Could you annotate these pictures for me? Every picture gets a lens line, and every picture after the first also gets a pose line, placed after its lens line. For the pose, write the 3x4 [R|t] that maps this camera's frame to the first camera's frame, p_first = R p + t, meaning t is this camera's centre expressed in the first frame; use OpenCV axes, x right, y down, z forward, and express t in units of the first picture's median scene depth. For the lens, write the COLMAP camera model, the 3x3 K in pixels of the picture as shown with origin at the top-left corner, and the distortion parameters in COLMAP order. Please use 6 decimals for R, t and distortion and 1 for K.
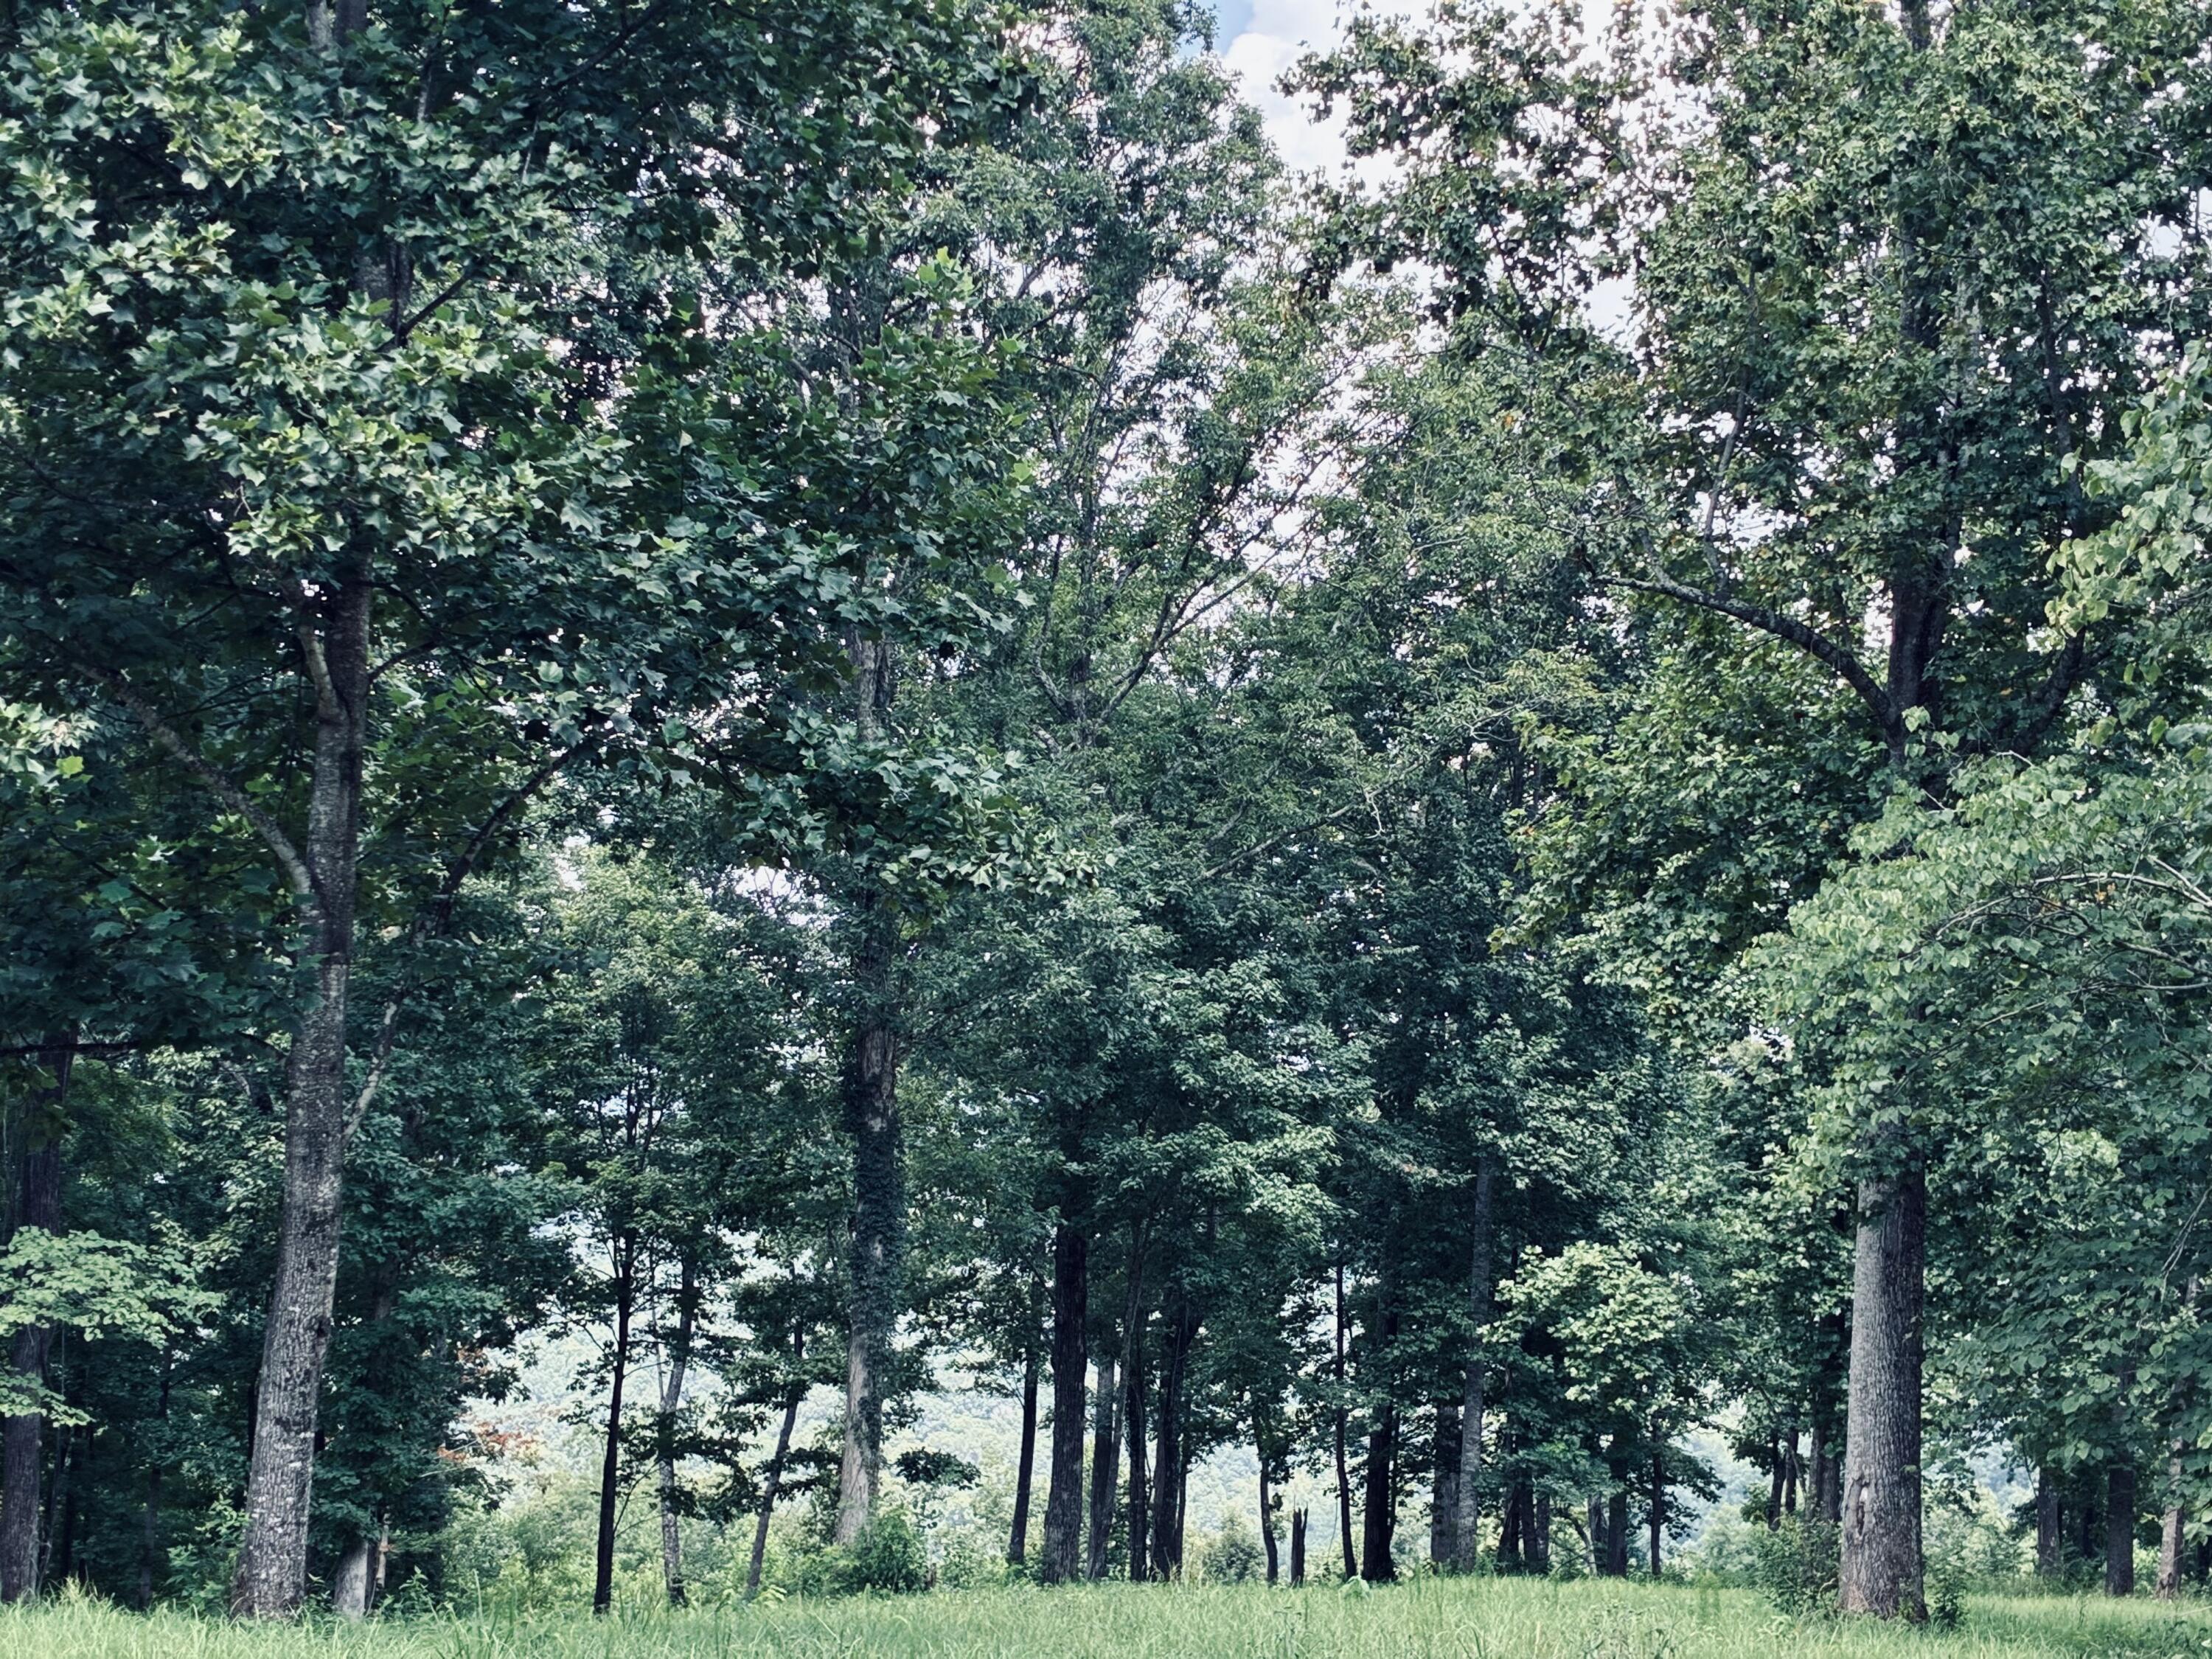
lens RADIAL K [[3377.7, 0, 1102.9], [0, 3377.7, 822.7], [0, 0, 1]] dist [0.077015, 0.000000]
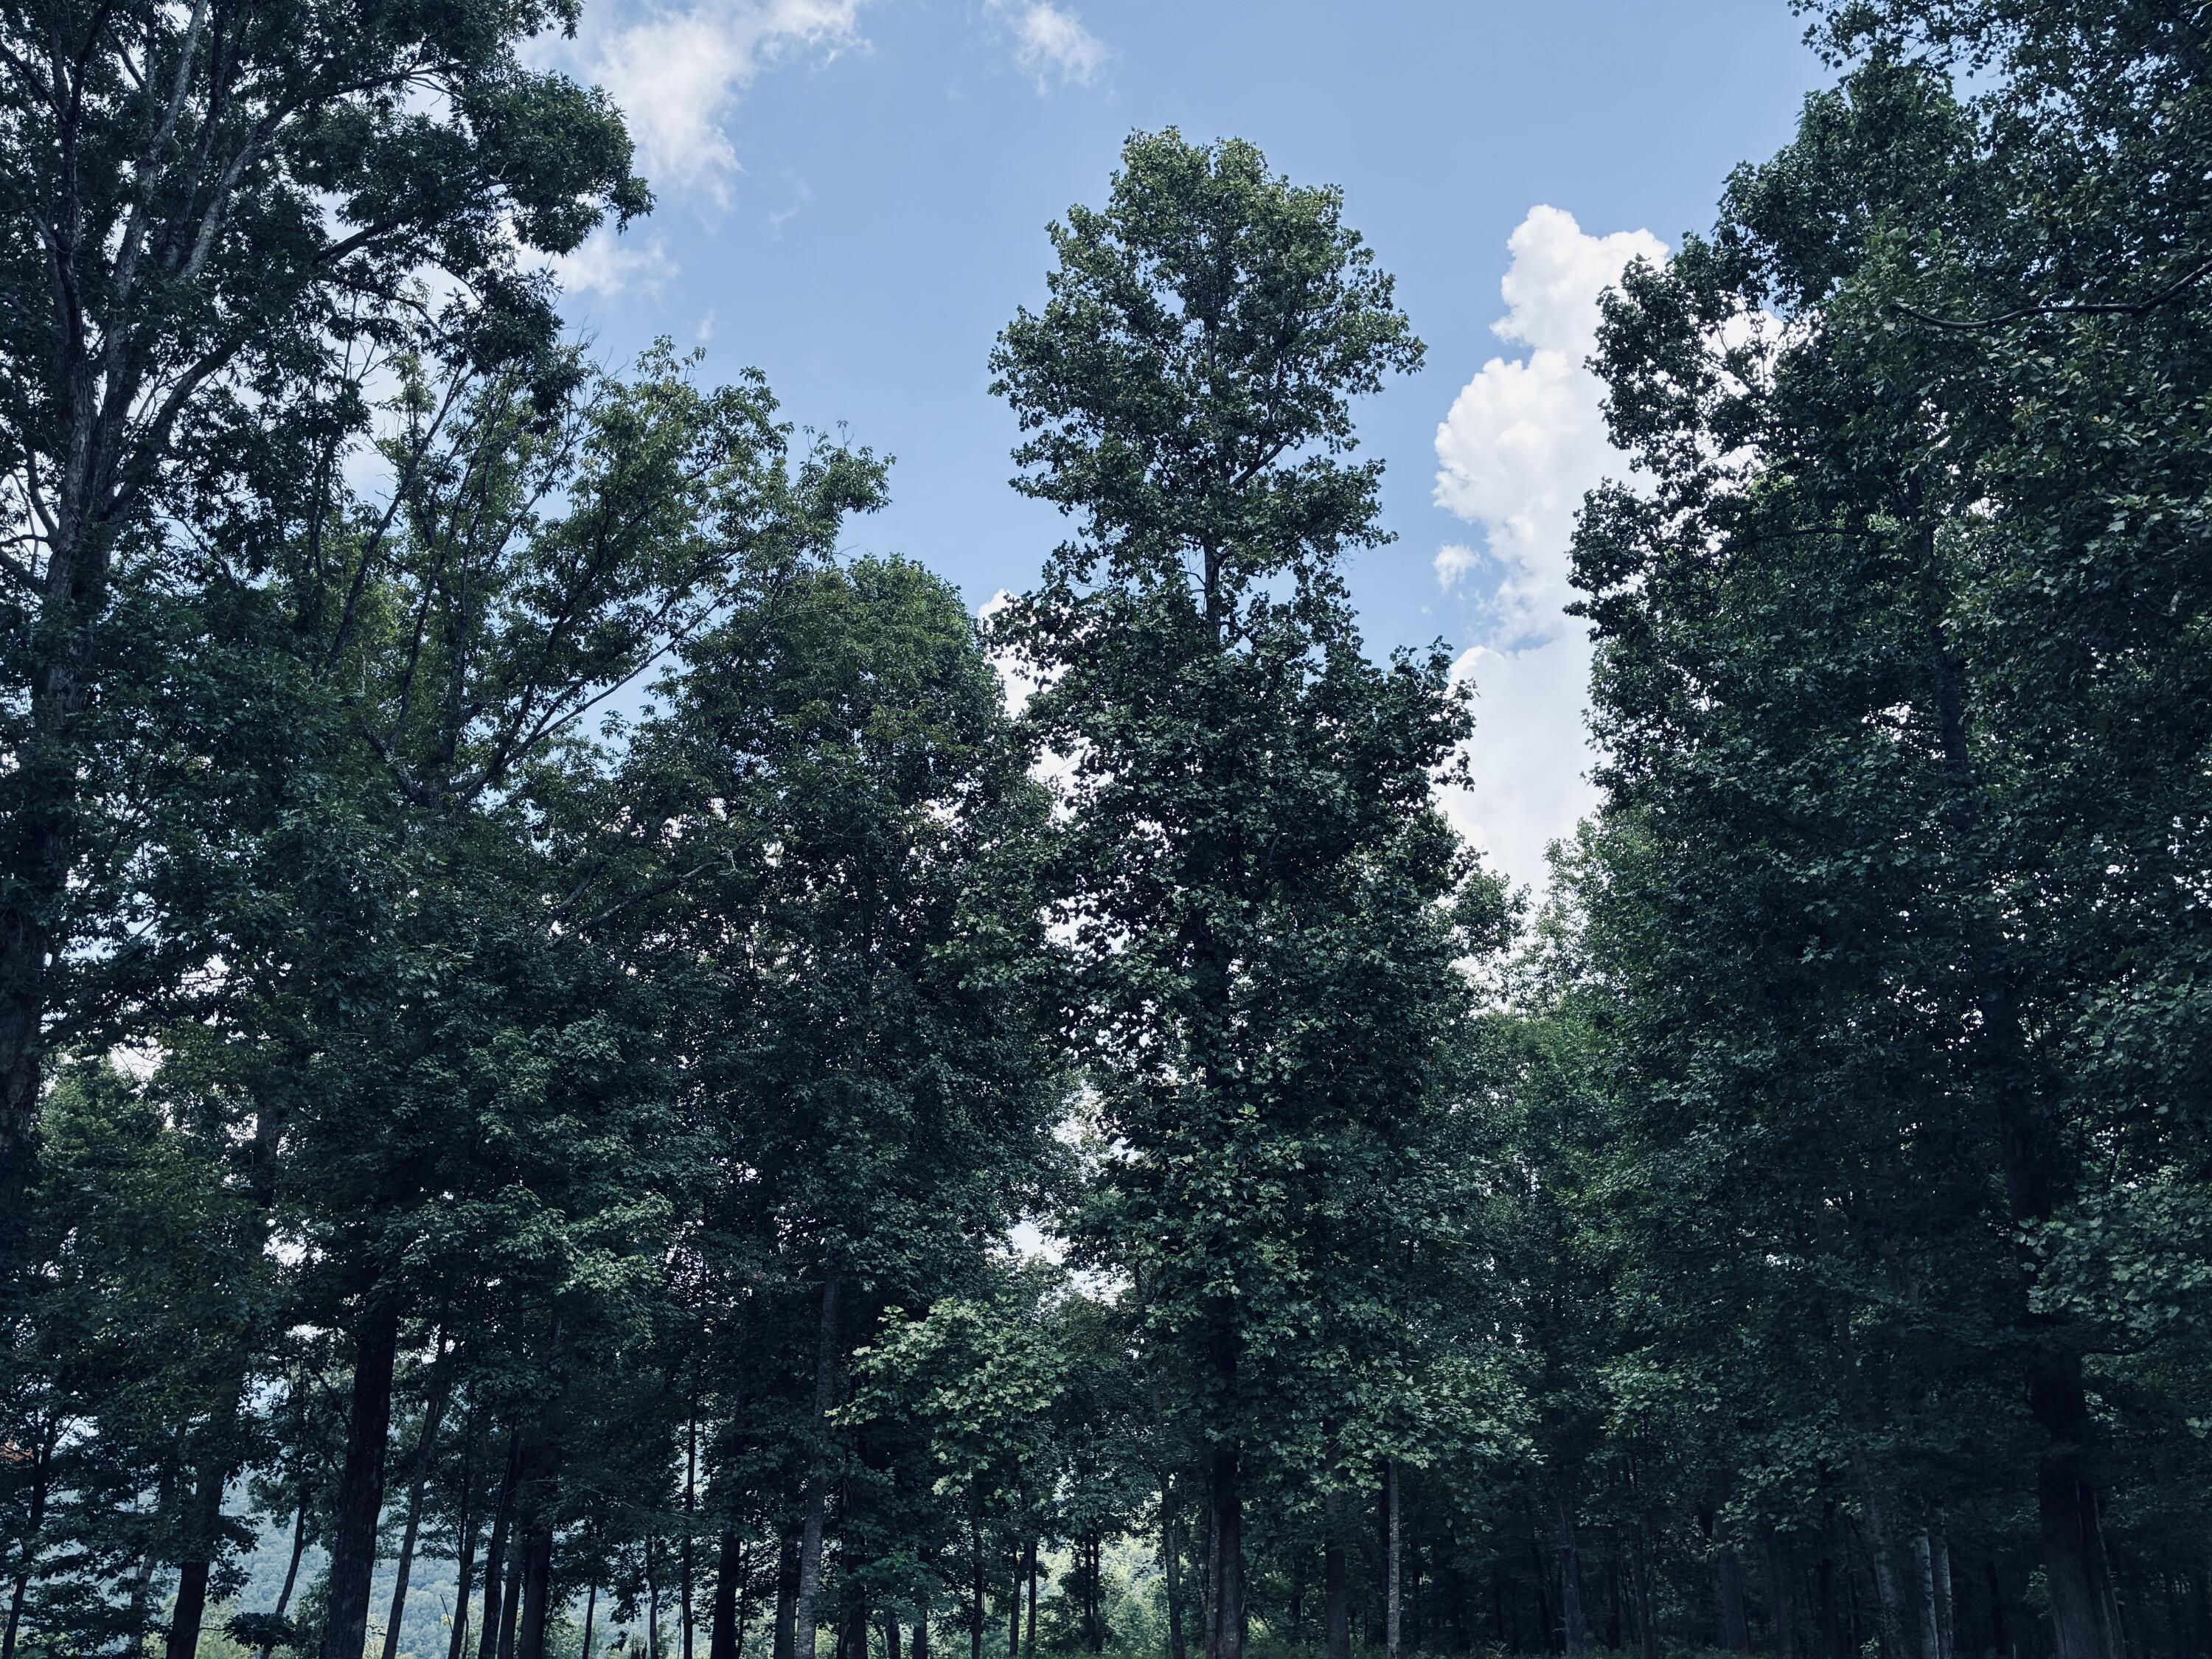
lens RADIAL K [[1693.8, 0, 1087.7], [0, 1693.8, 801.9], [0, 0, 1]] dist [0.057691, -0.074631]
pose [[0.965011, 0.046357, 0.258080, 0.056006], [0.016605, 0.971469, -0.236585, 0.101772], [-0.261684, 0.232593, 0.936708, 0.543376]]
